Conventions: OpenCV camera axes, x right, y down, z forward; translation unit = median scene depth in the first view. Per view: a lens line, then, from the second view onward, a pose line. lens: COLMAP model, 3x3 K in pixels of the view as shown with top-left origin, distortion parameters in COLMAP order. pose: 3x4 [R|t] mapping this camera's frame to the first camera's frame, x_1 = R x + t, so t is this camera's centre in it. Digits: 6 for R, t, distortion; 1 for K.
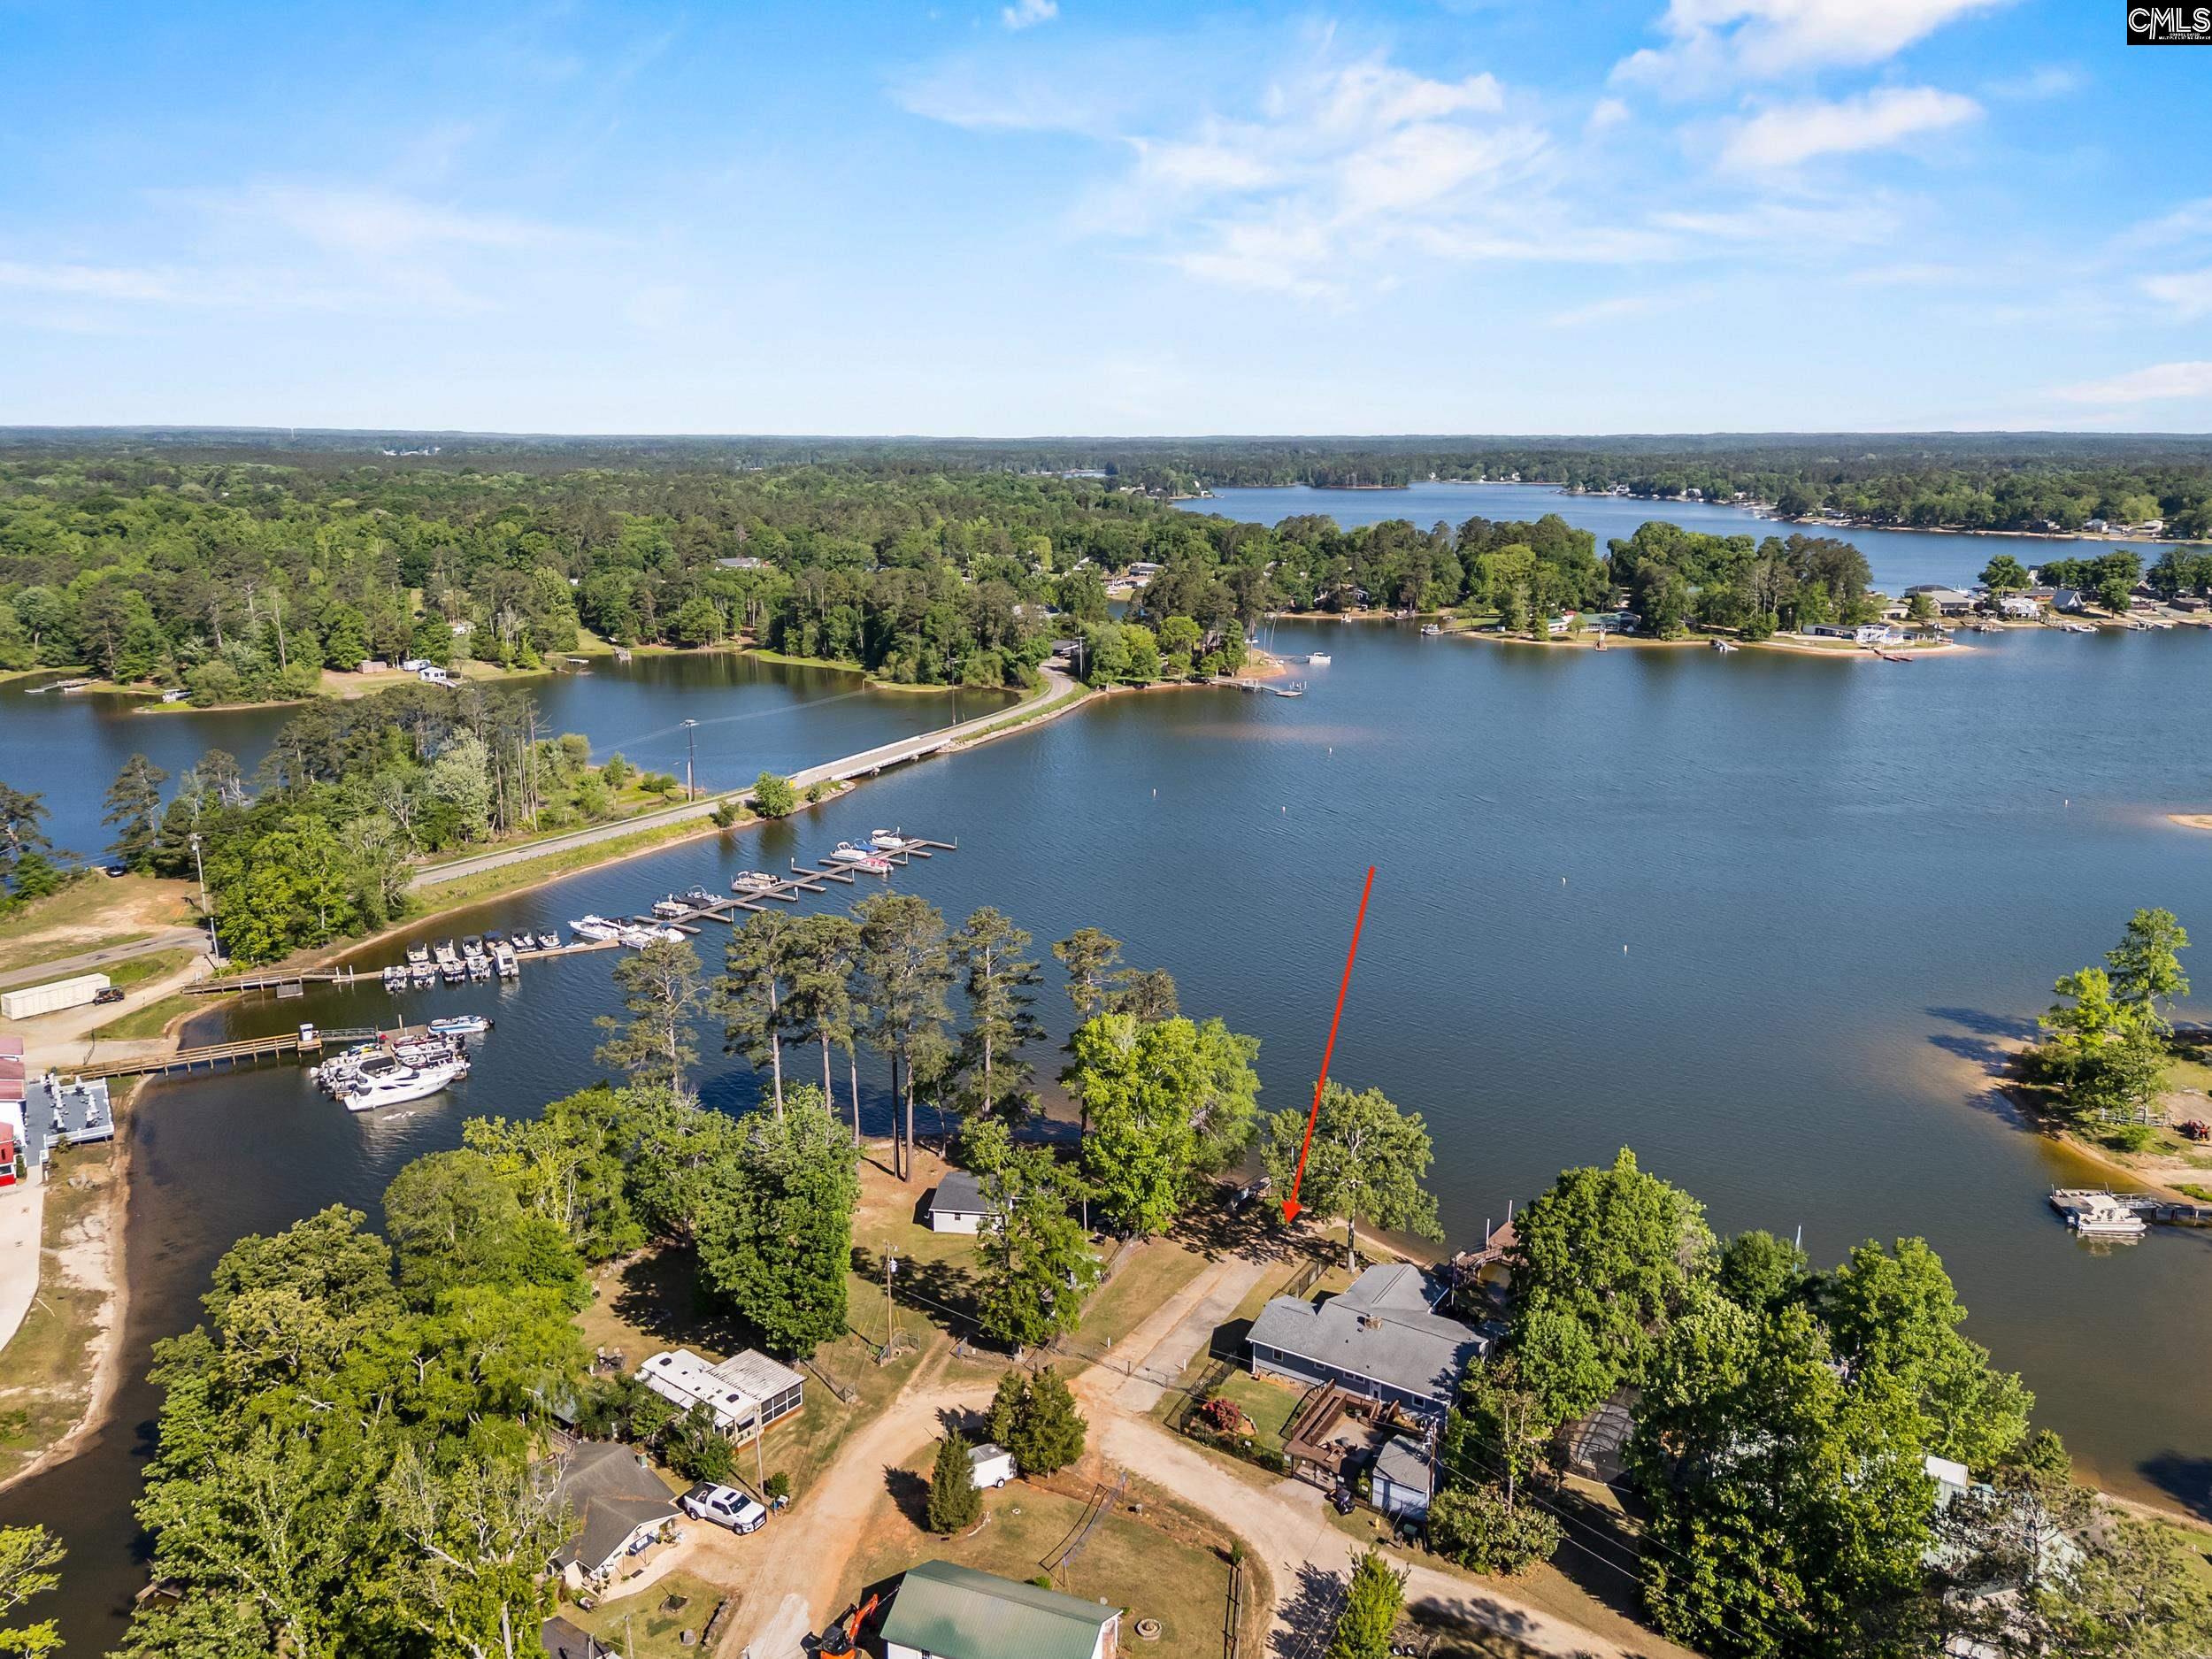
lens RADIAL K [[1640.7, 0, 1092.7], [0, 1640.7, 835.9], [0, 0, 1]] dist [0.065194, -0.056233]
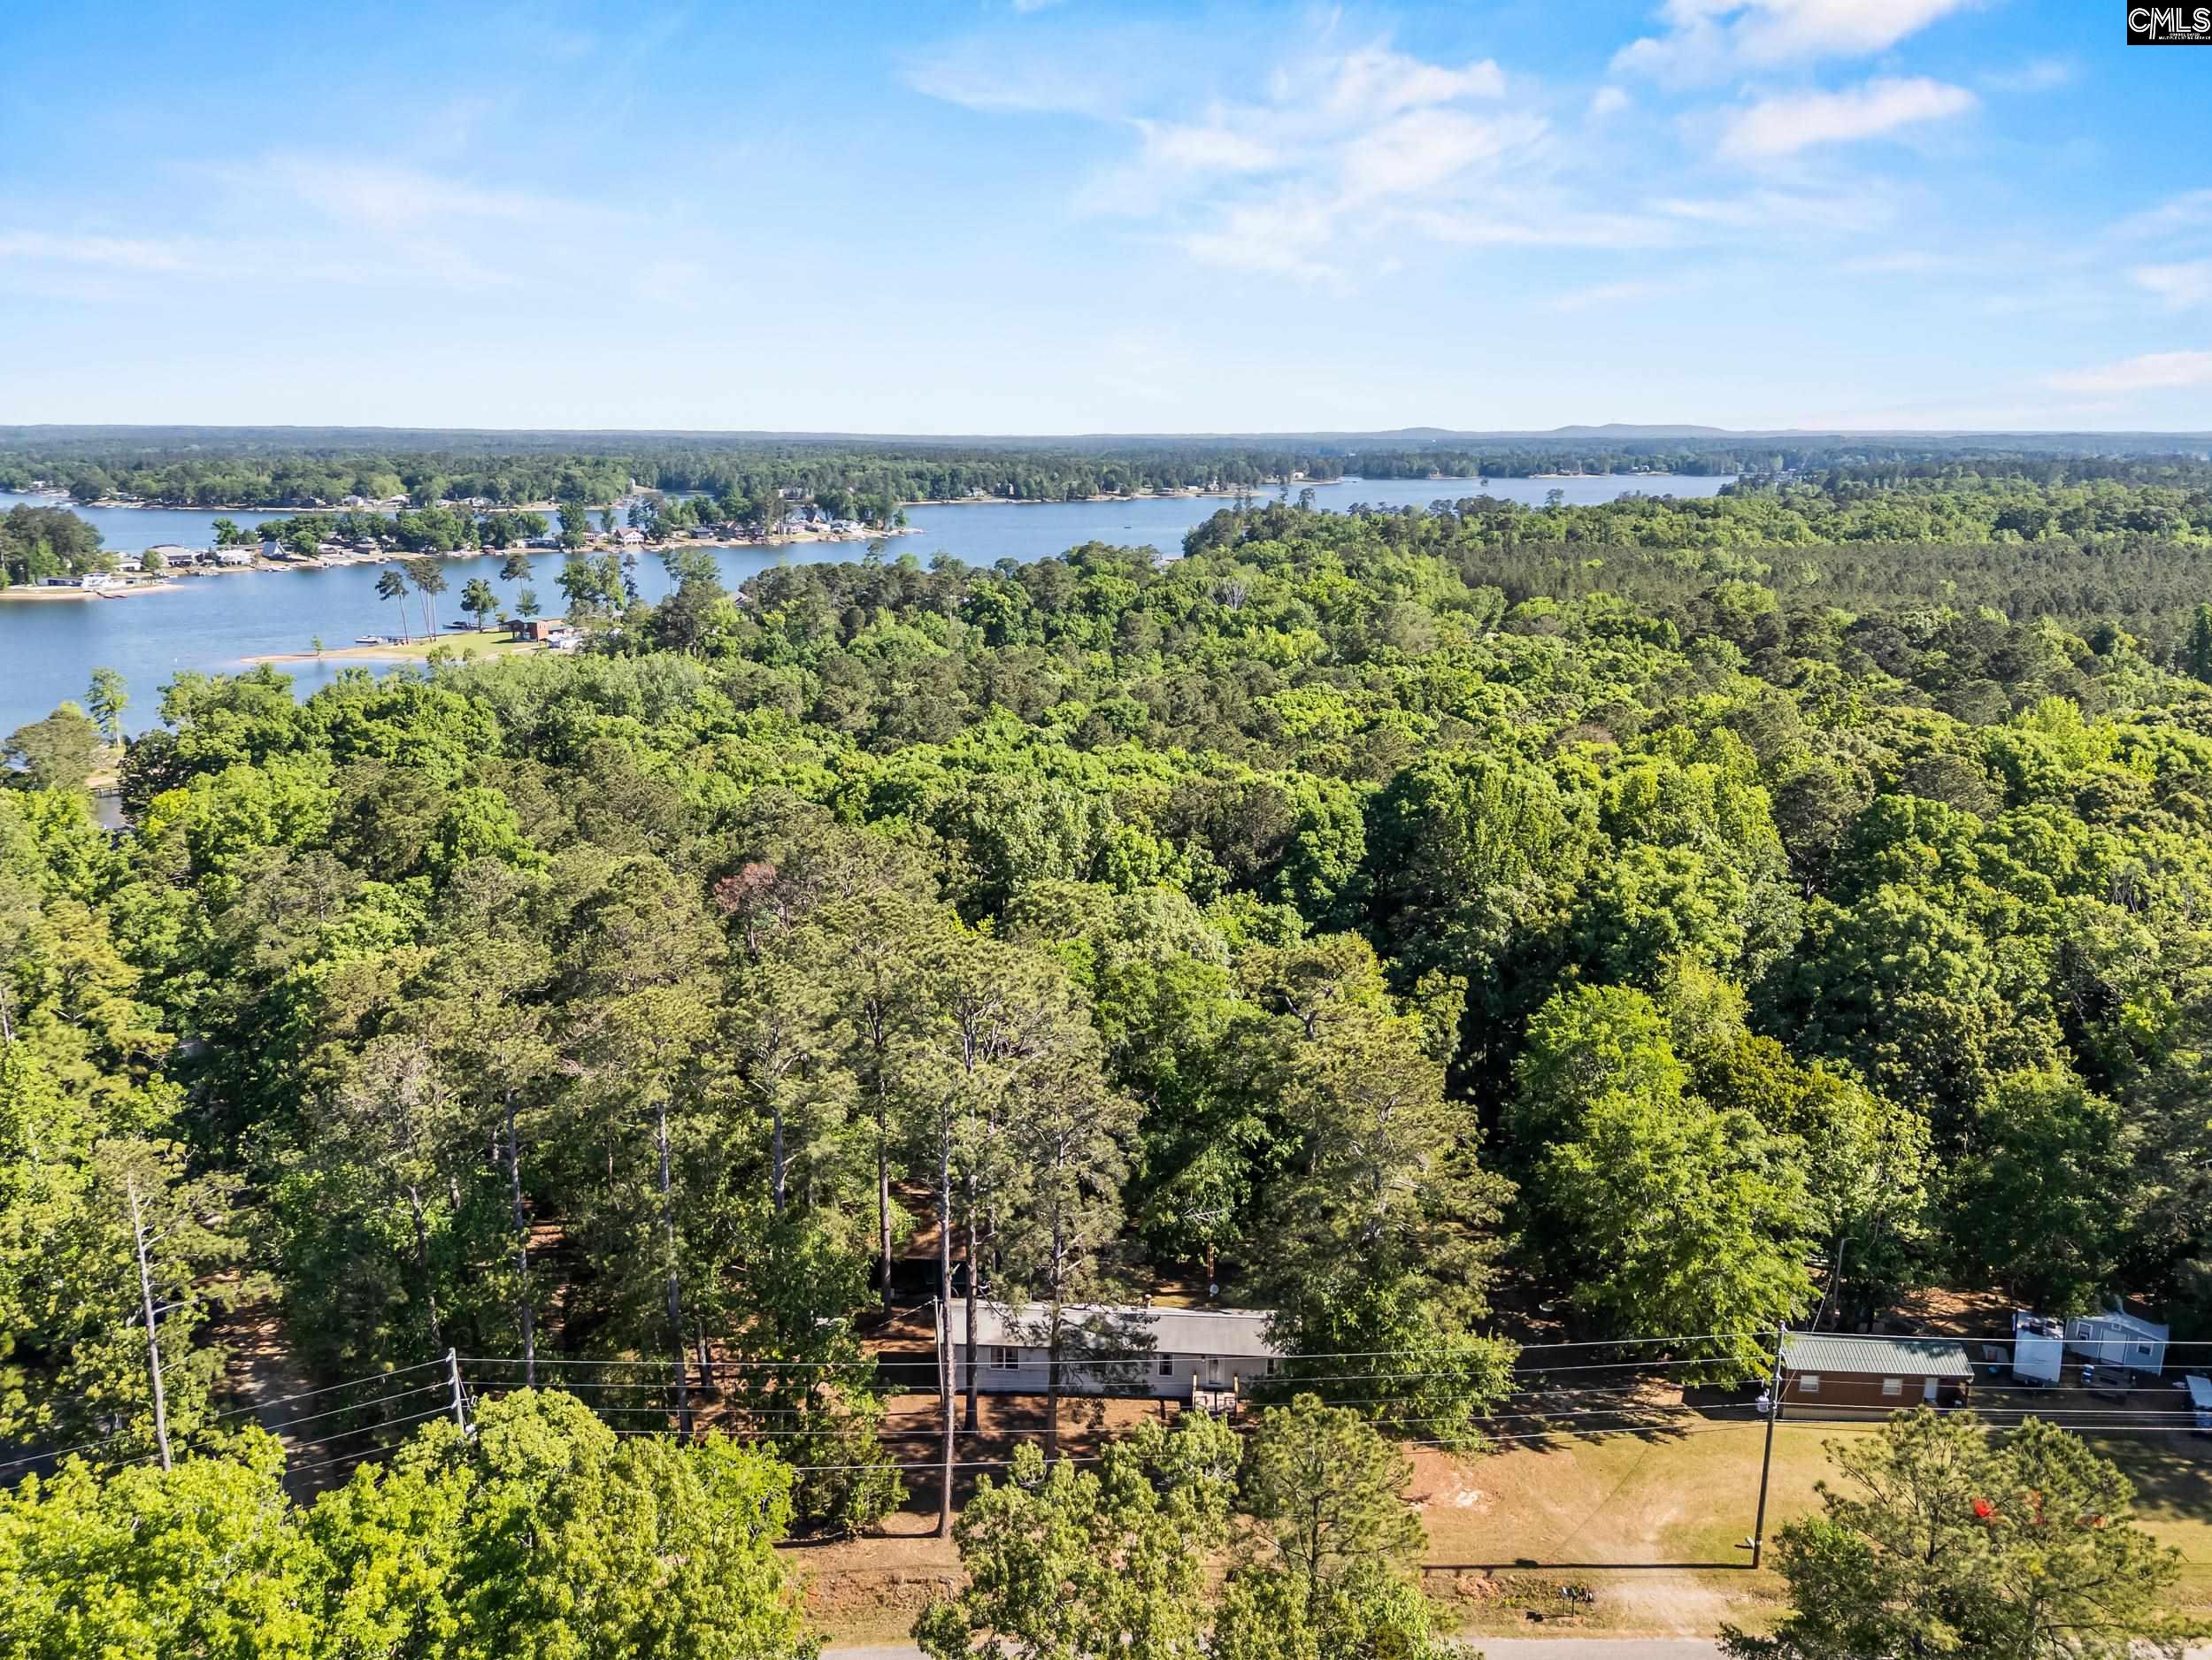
lens RADIAL K [[1640.7, 0, 1092.7], [0, 1640.7, 836.4], [0, 0, 1]] dist [0.065194, -0.056233]
pose [[0.624811, -0.190338, 0.757221, -0.027565], [0.187546, 0.978023, 0.091089, 0.069930], [-0.757917, 0.085100, 0.646776, -0.261622]]
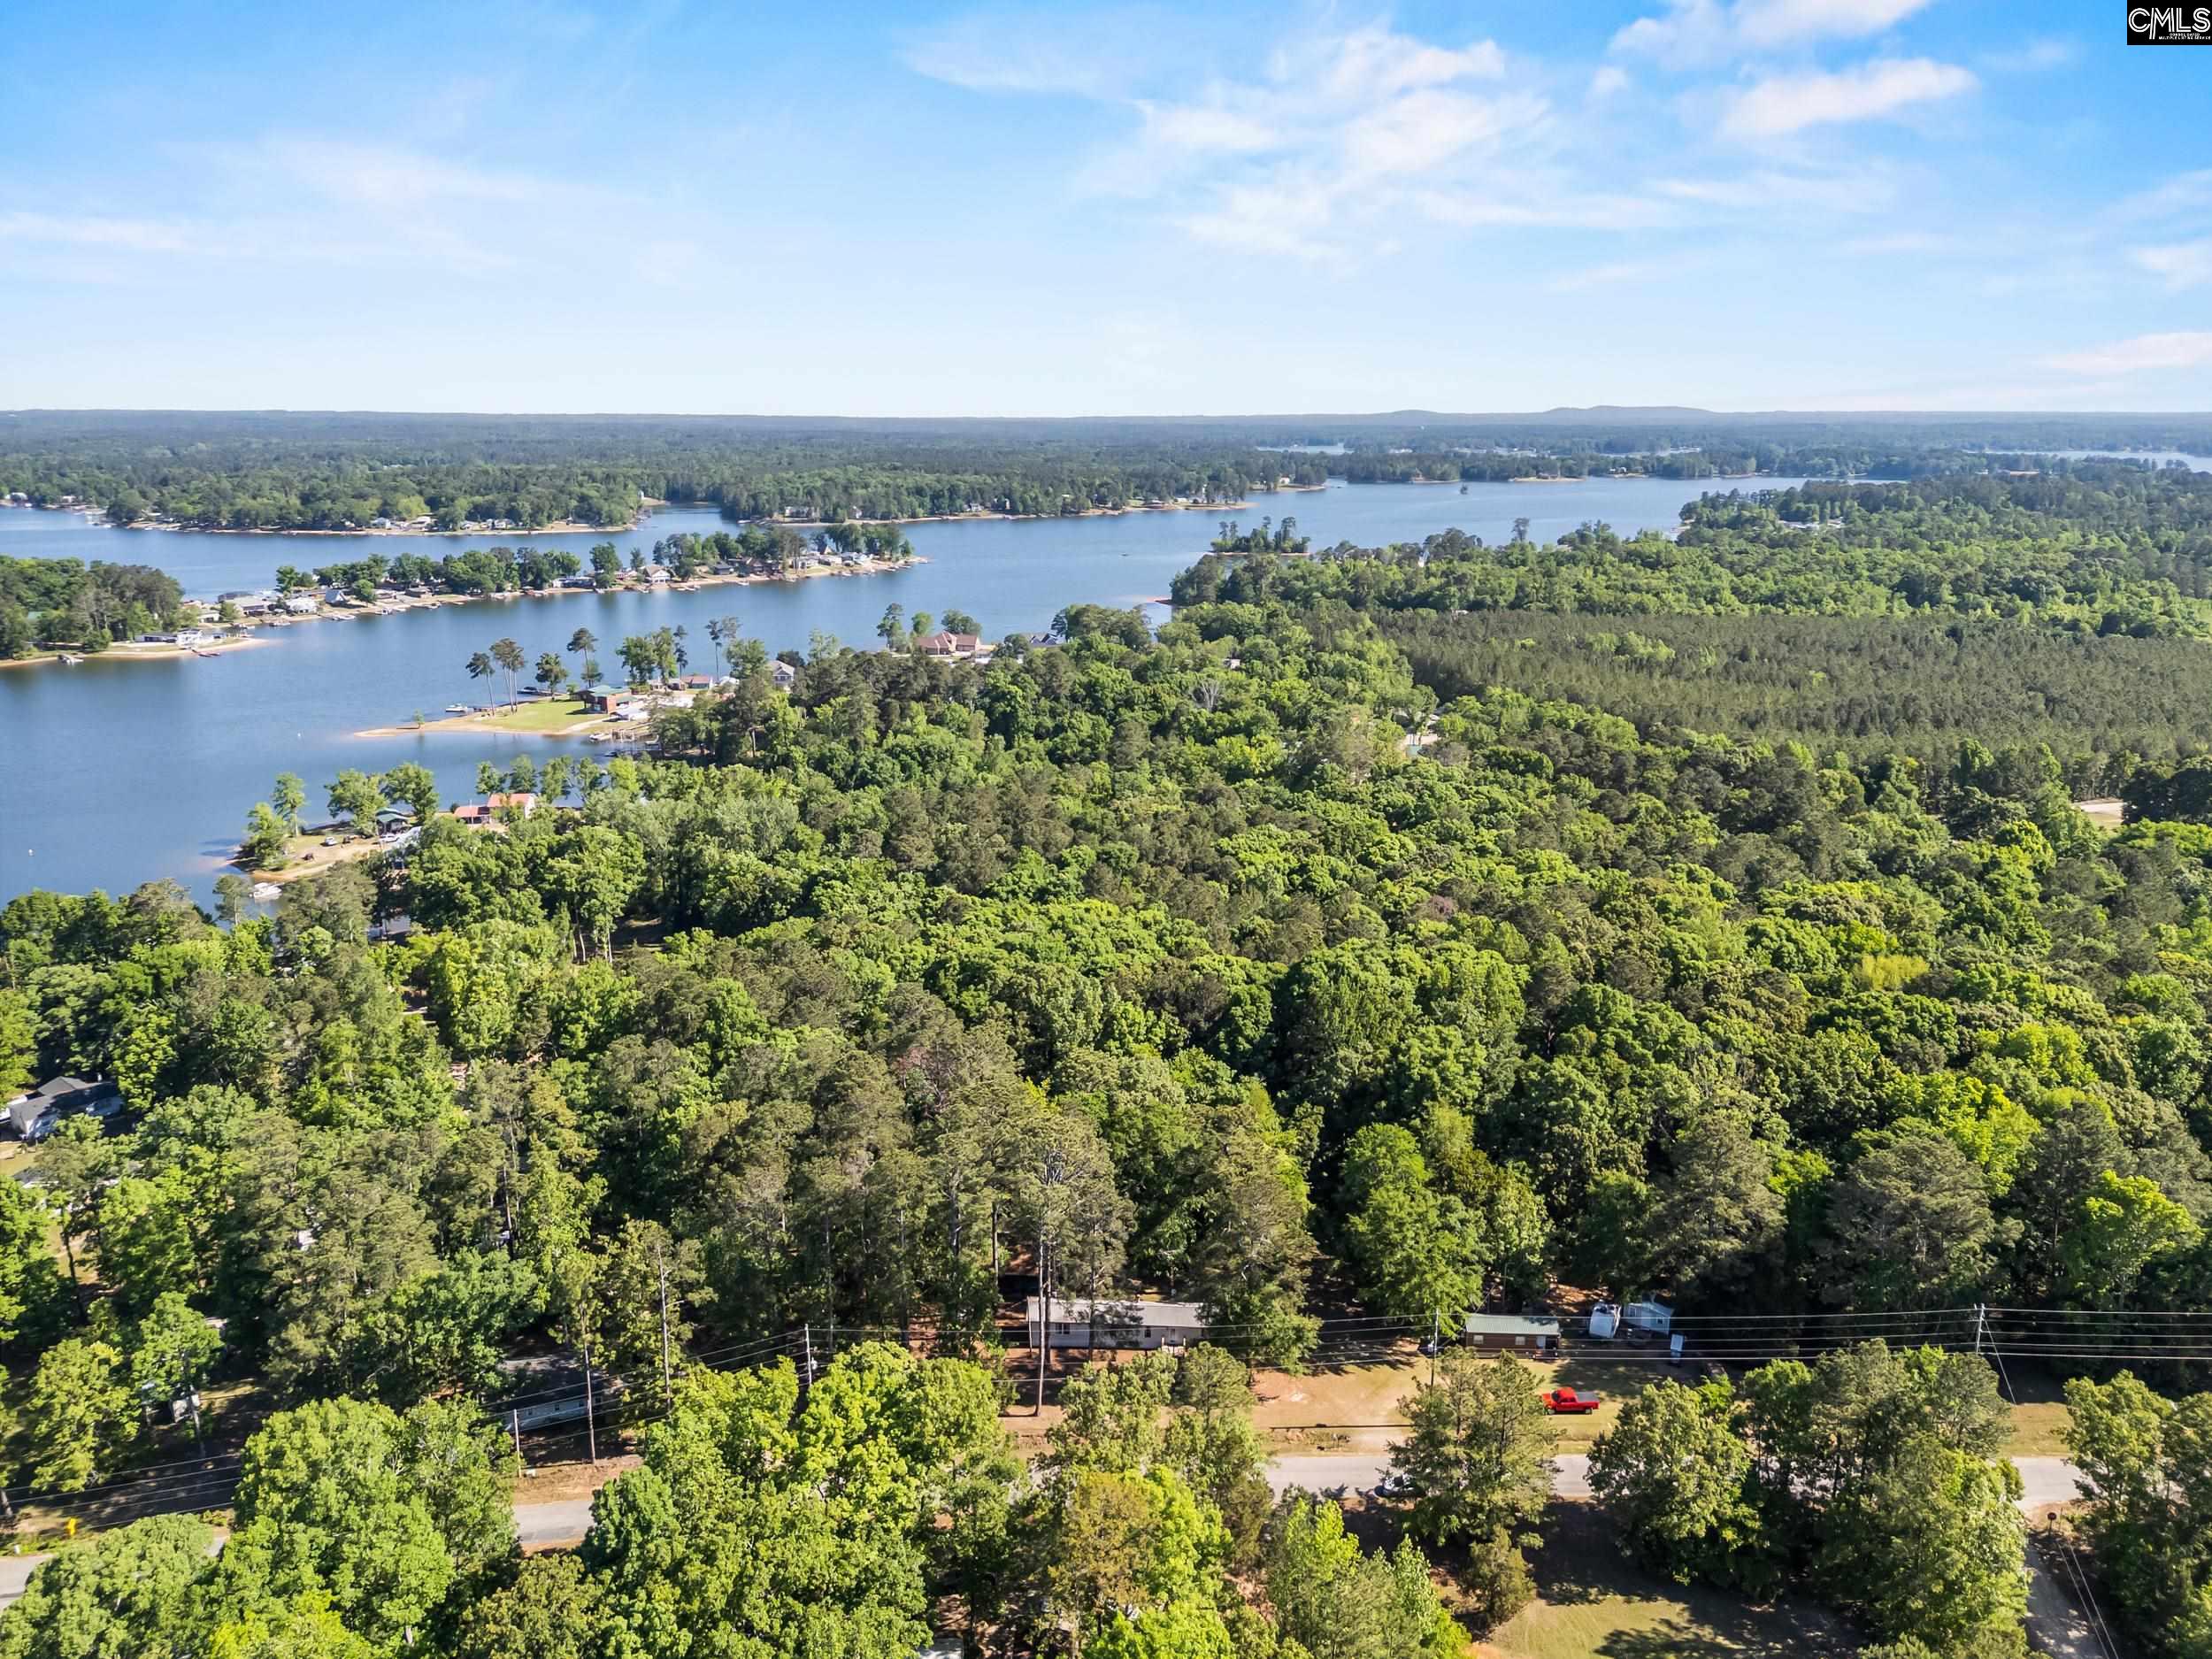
lens RADIAL K [[1640.7, 0, 1092.7], [0, 1640.7, 835.9], [0, 0, 1]] dist [0.065194, -0.056233]
pose [[0.620487, -0.201388, 0.757917, -0.104728], [0.189757, 0.976301, 0.104066, 0.027127], [-0.760913, 0.079248, 0.643997, -0.331521]]
